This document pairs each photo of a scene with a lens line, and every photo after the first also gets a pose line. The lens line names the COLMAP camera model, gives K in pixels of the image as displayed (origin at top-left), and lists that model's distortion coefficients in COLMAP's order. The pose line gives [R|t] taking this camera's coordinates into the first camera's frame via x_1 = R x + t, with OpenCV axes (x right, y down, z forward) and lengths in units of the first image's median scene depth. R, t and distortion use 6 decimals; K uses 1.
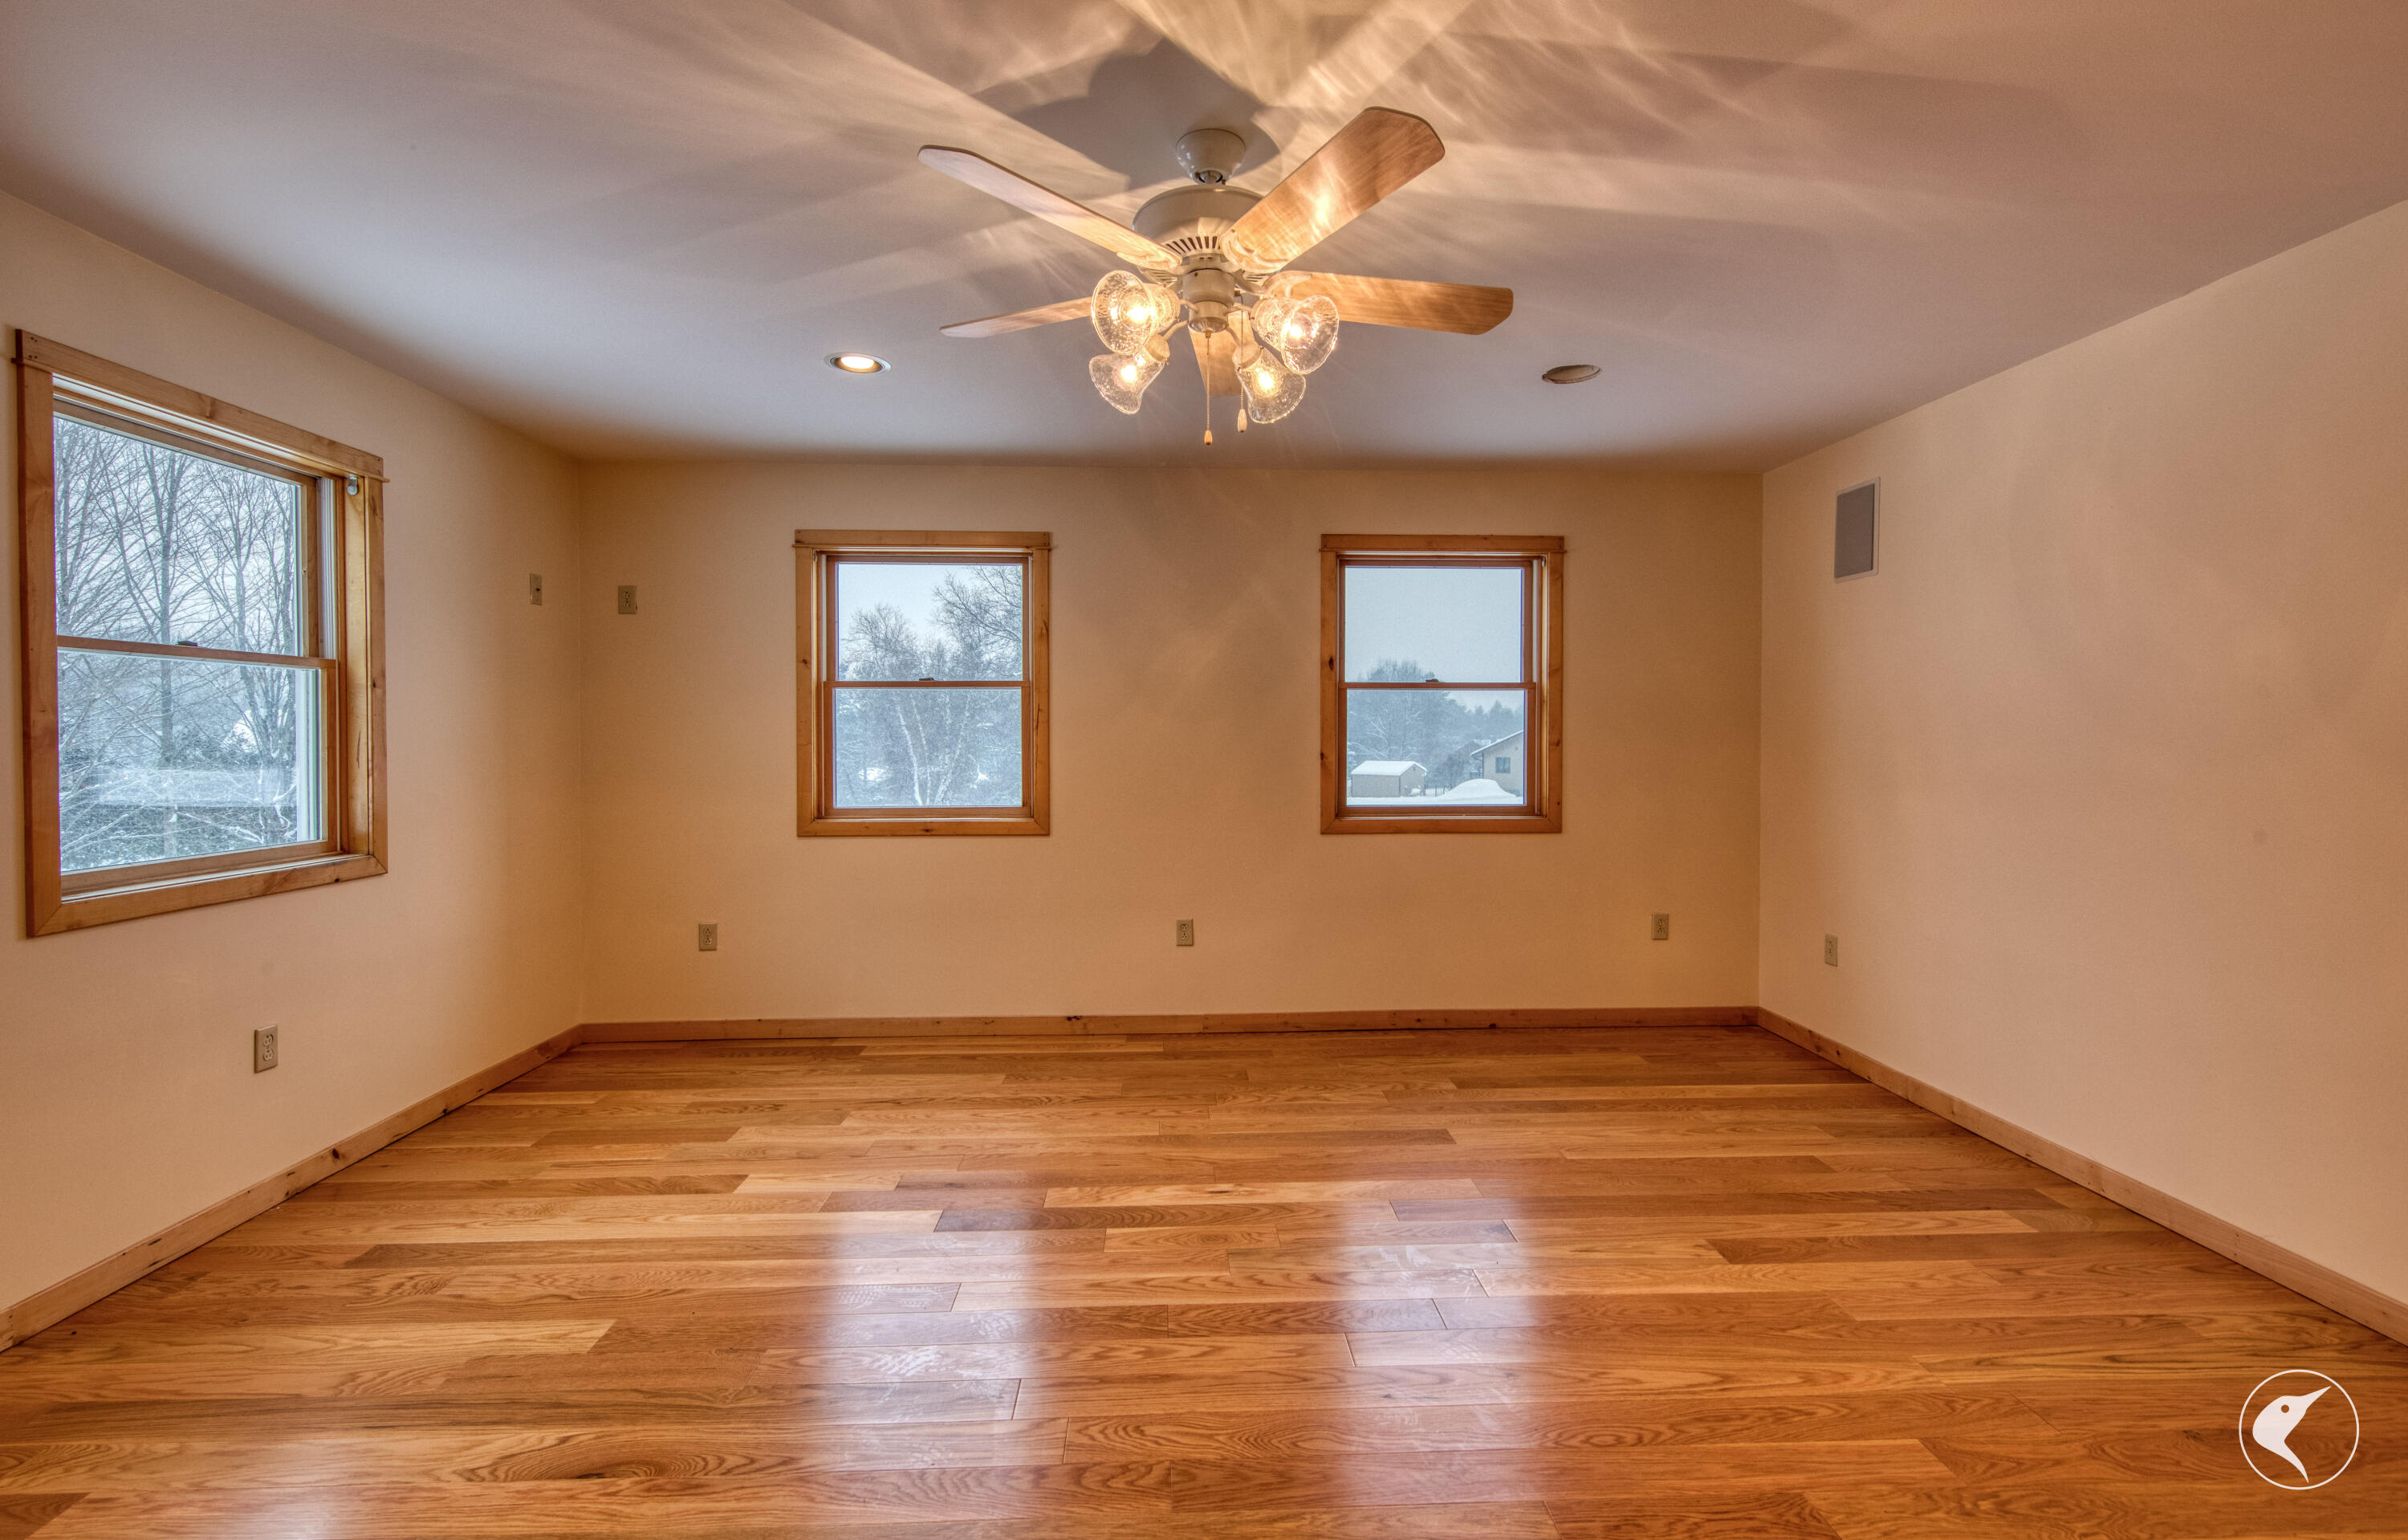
lens RADIAL K [[1105.3, 0, 1224.8], [0, 1105.3, 754.4], [0, 0, 1]] dist [0.017750, -0.007934]
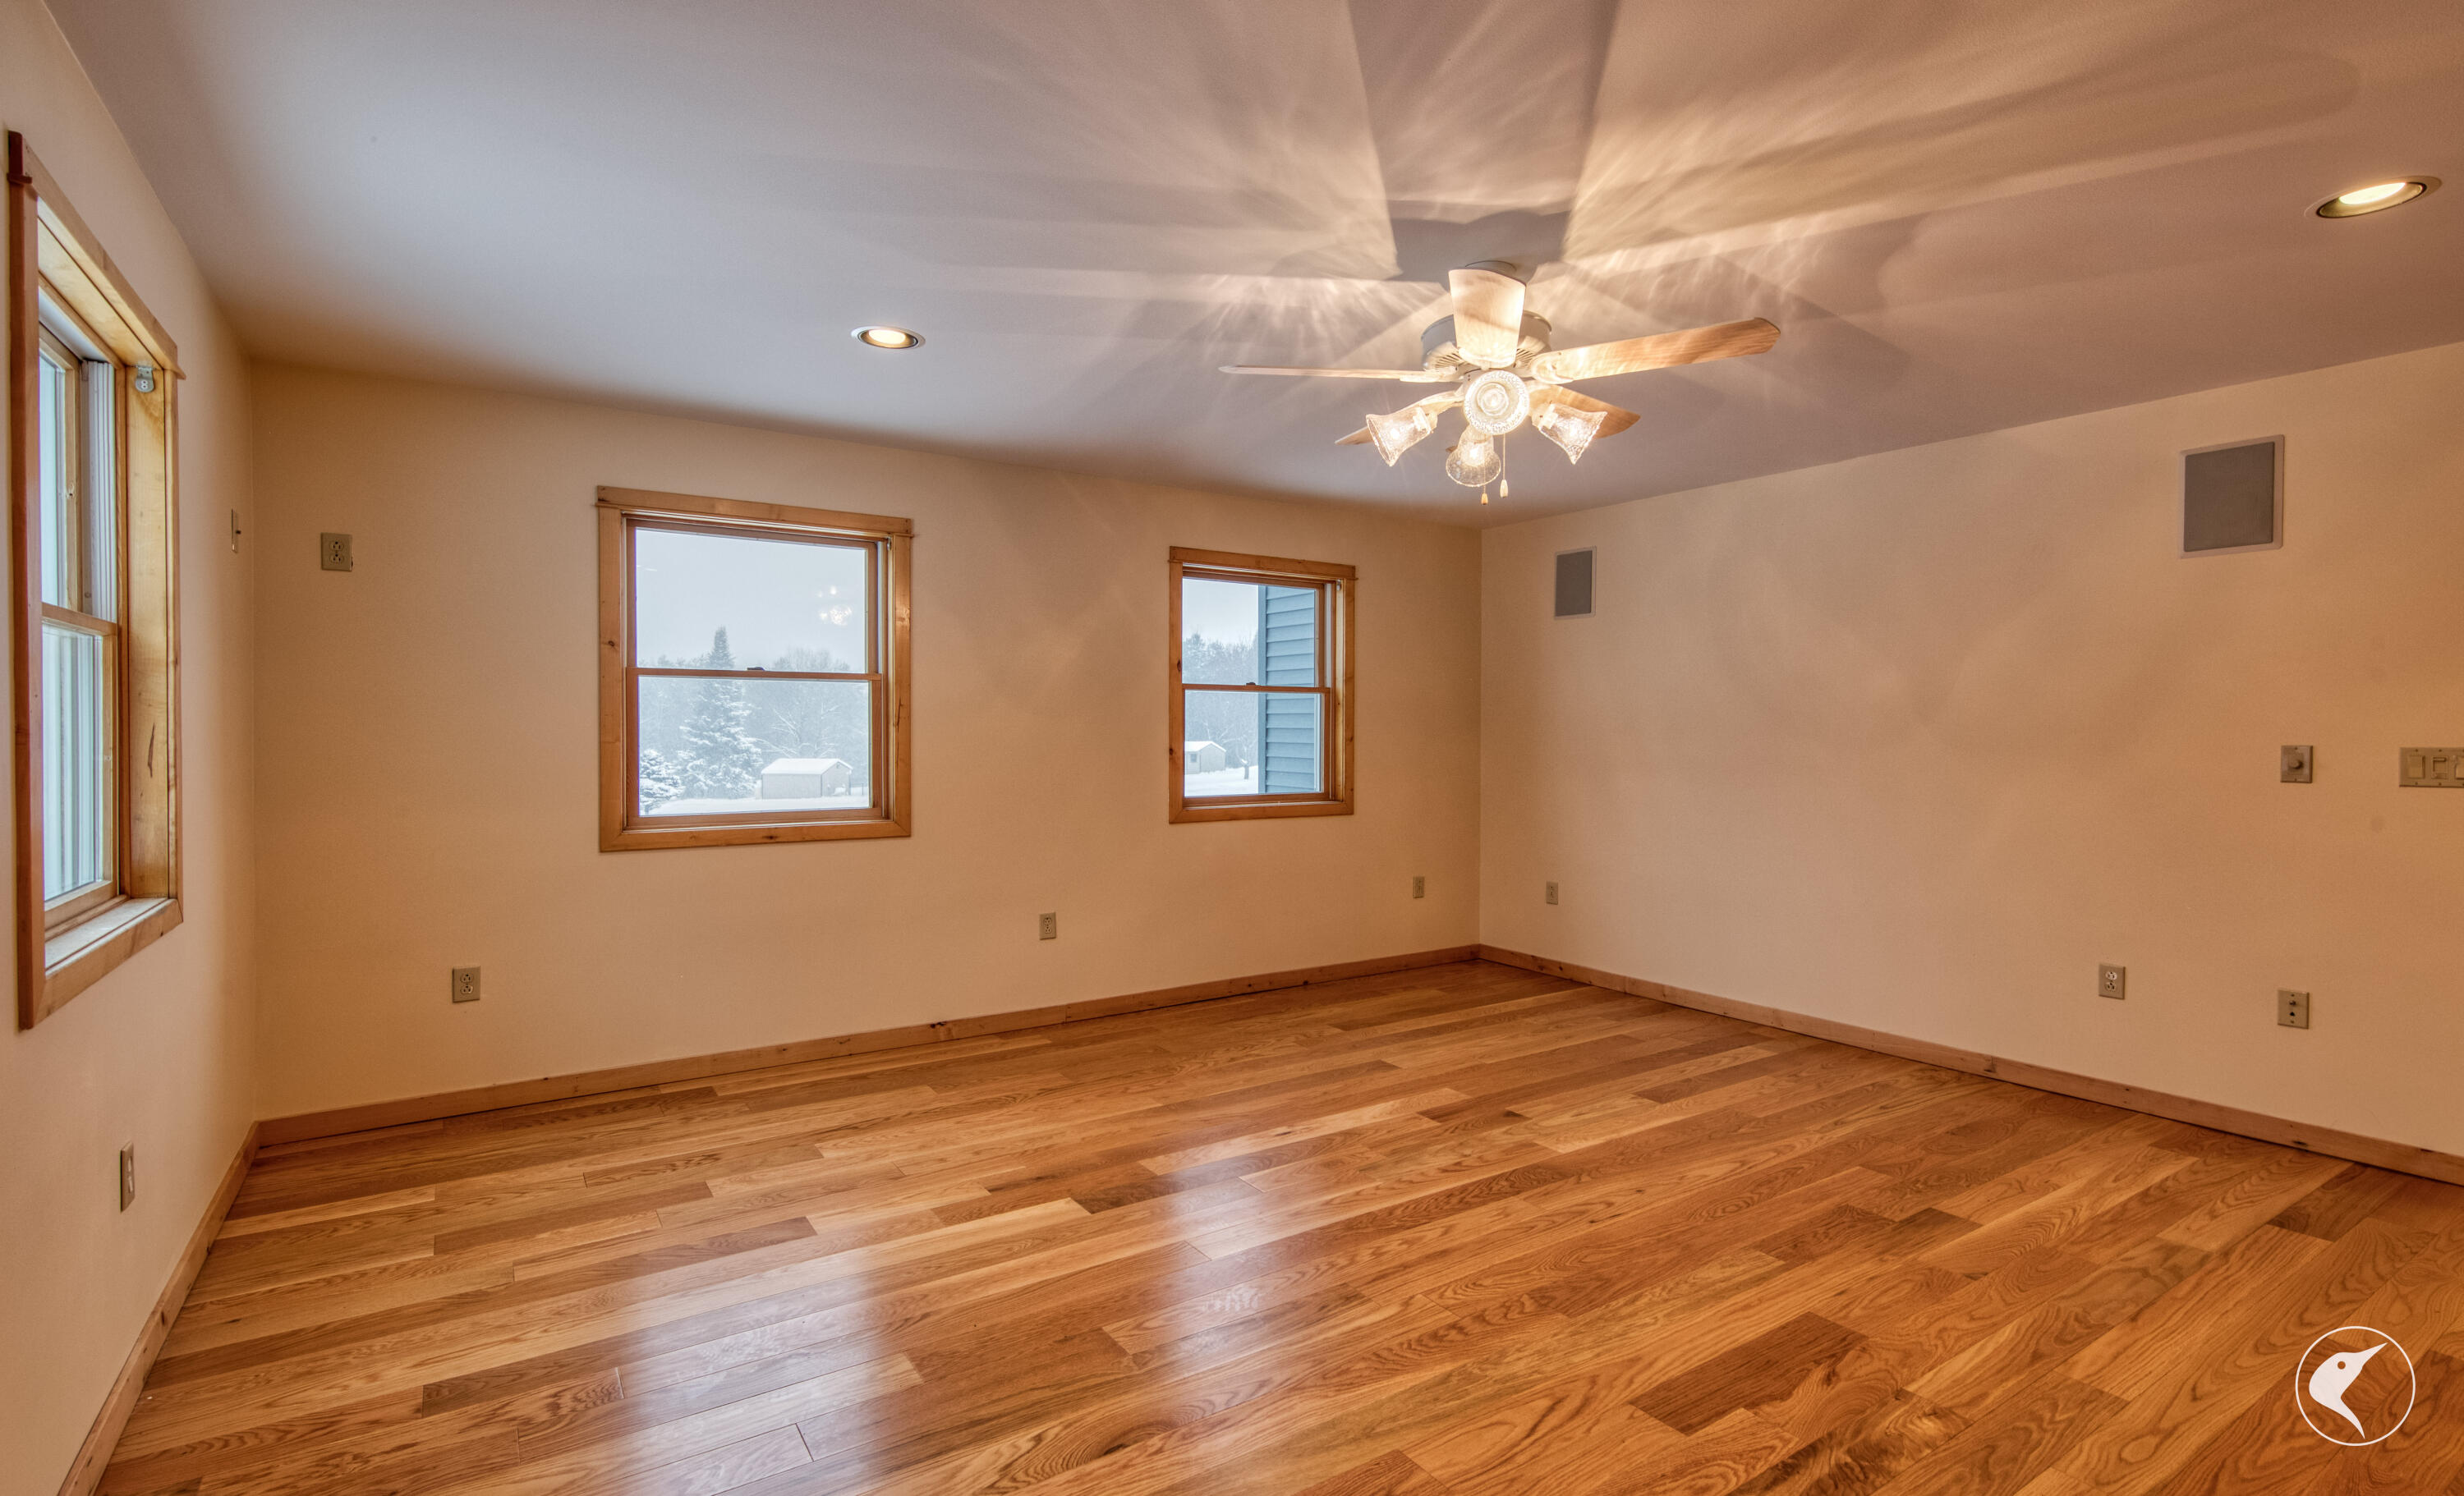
lens RADIAL K [[1141.6, 0, 1232.0], [0, 1141.6, 748.0], [0, 0, 1]] dist [0.012080, -0.000716]
pose [[0.858104, -0.005737, 0.513444, -0.540383], [0.006854, 0.999976, -0.000282, -0.001308], [-0.513430, 0.003761, 0.858123, 0.015029]]
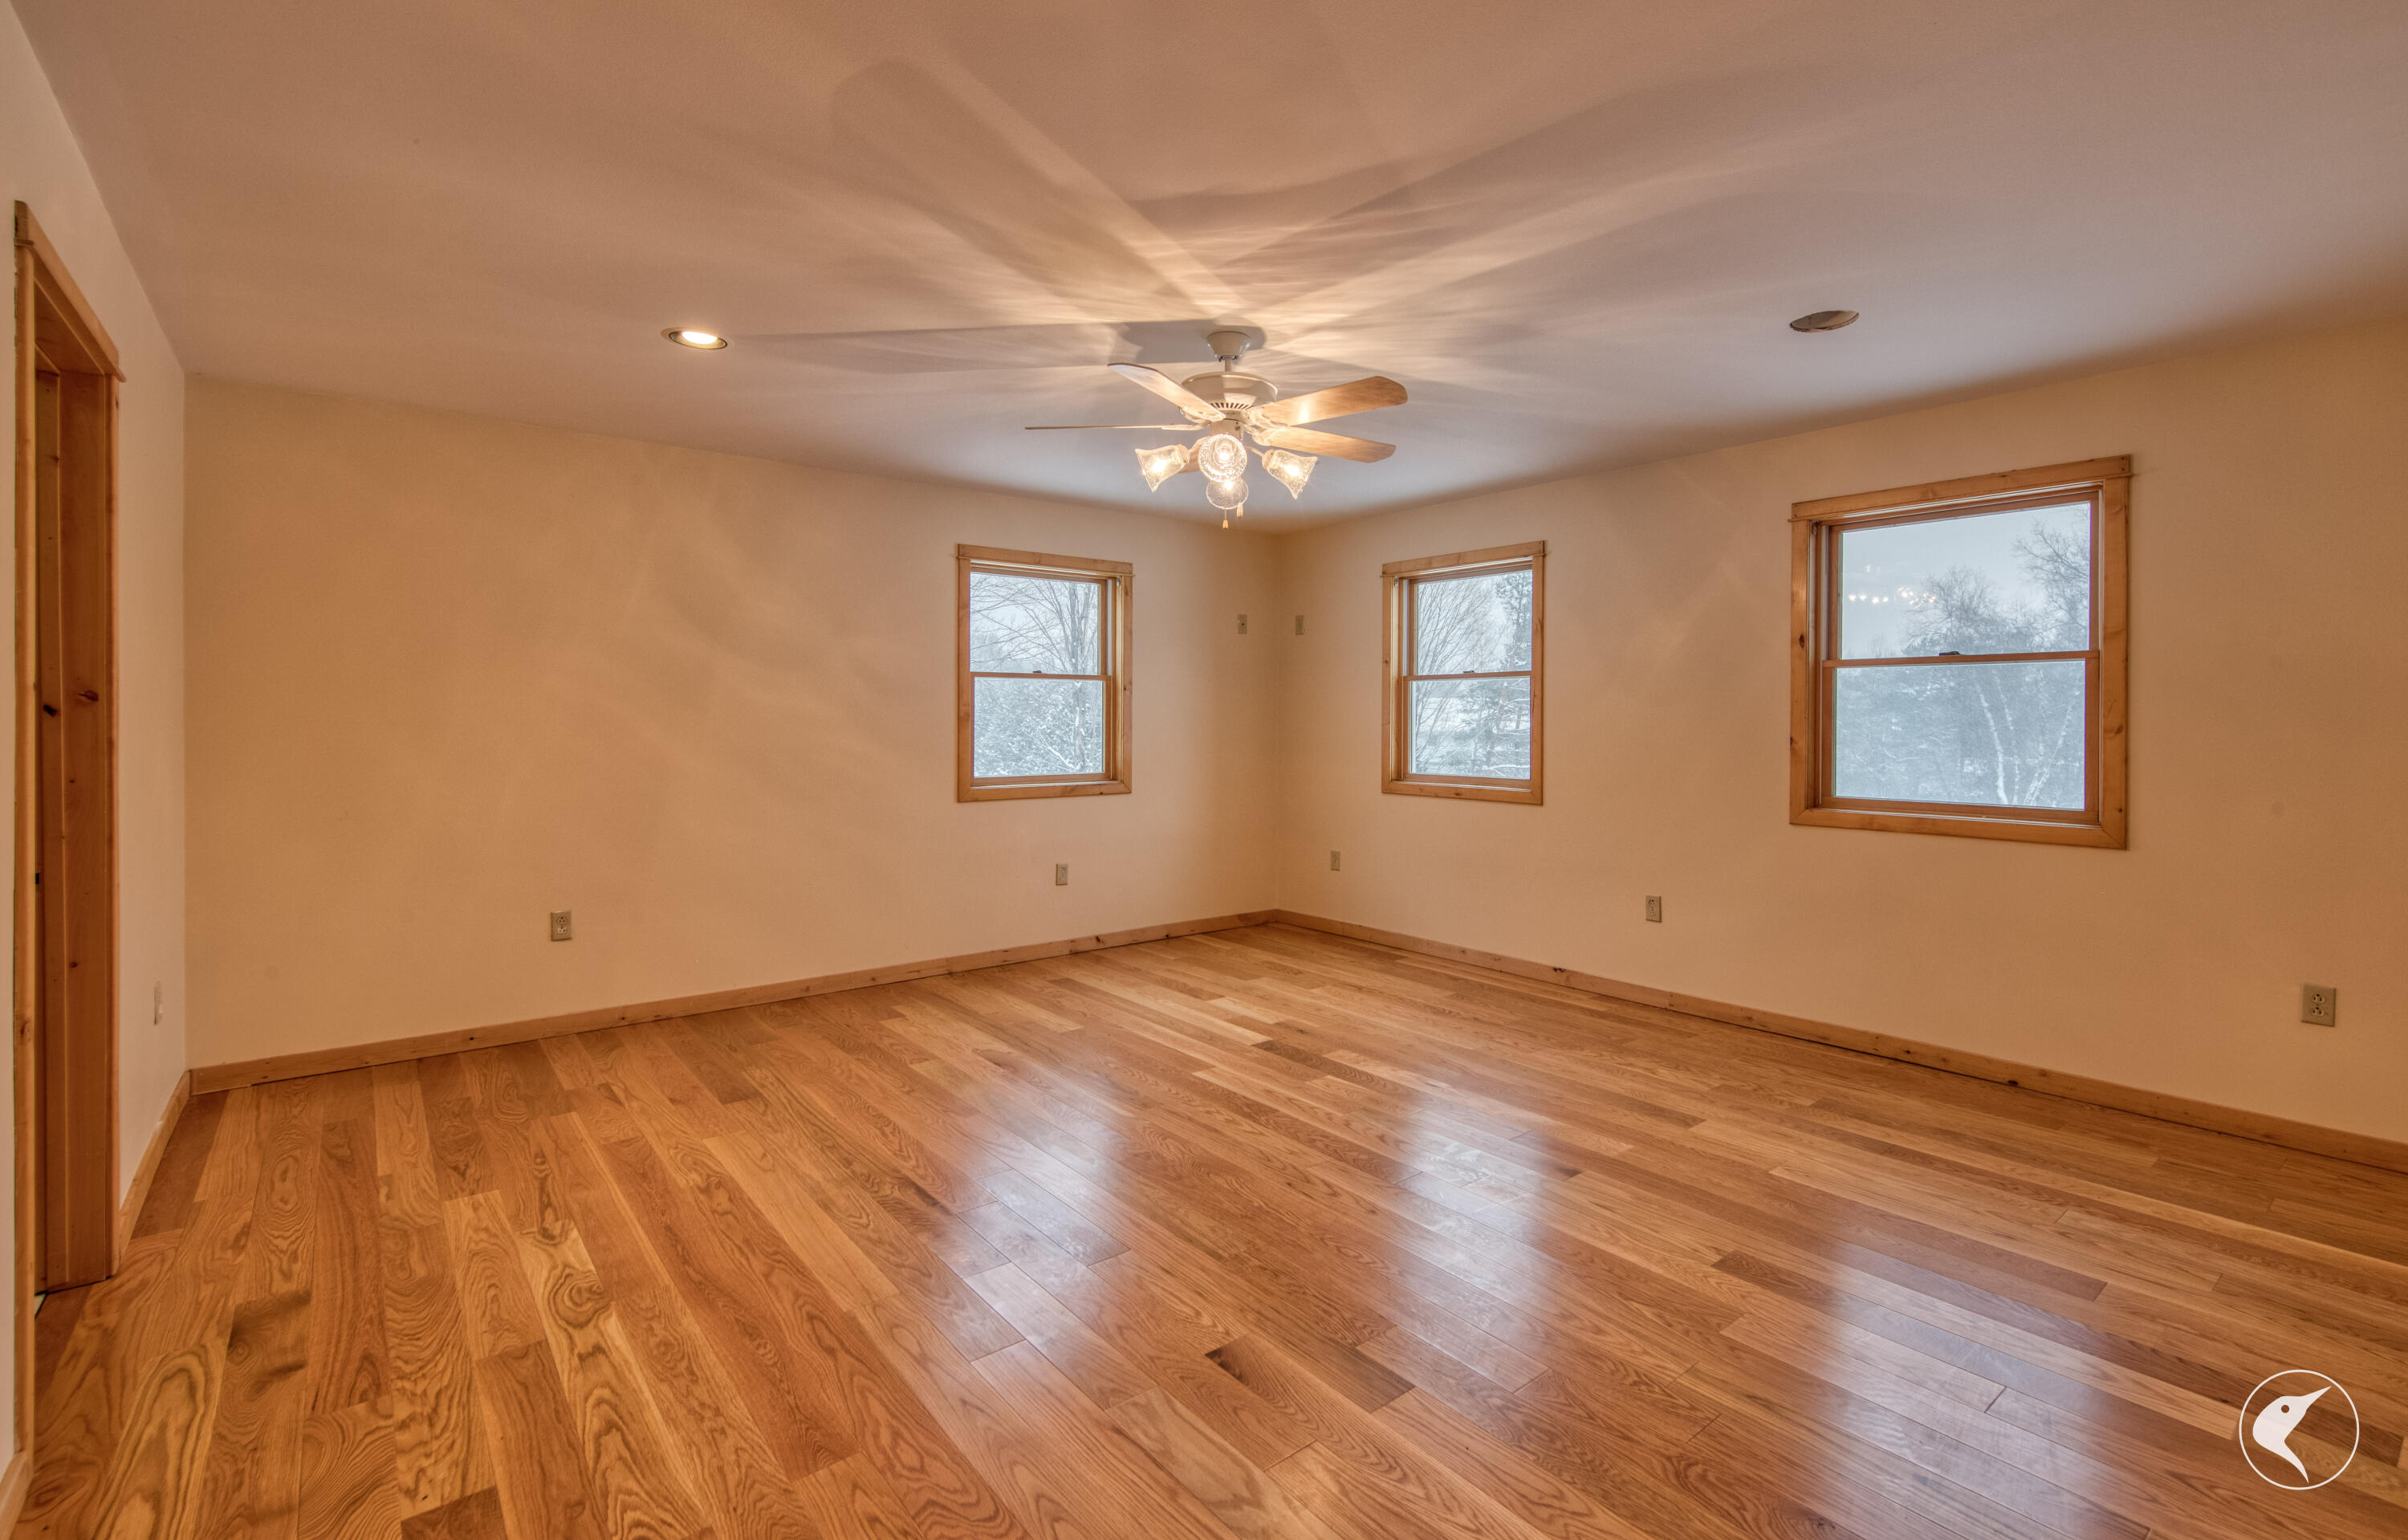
lens RADIAL K [[1066.3, 0, 1116.3], [0, 1066.3, 719.2], [0, 0, 1]] dist [0.014534, -0.000399]
pose [[0.545097, 0.003430, -0.838366, 0.667430], [-0.017343, 0.999824, -0.007186, -0.000027], [0.838194, 0.018456, 0.545060, 0.036266]]
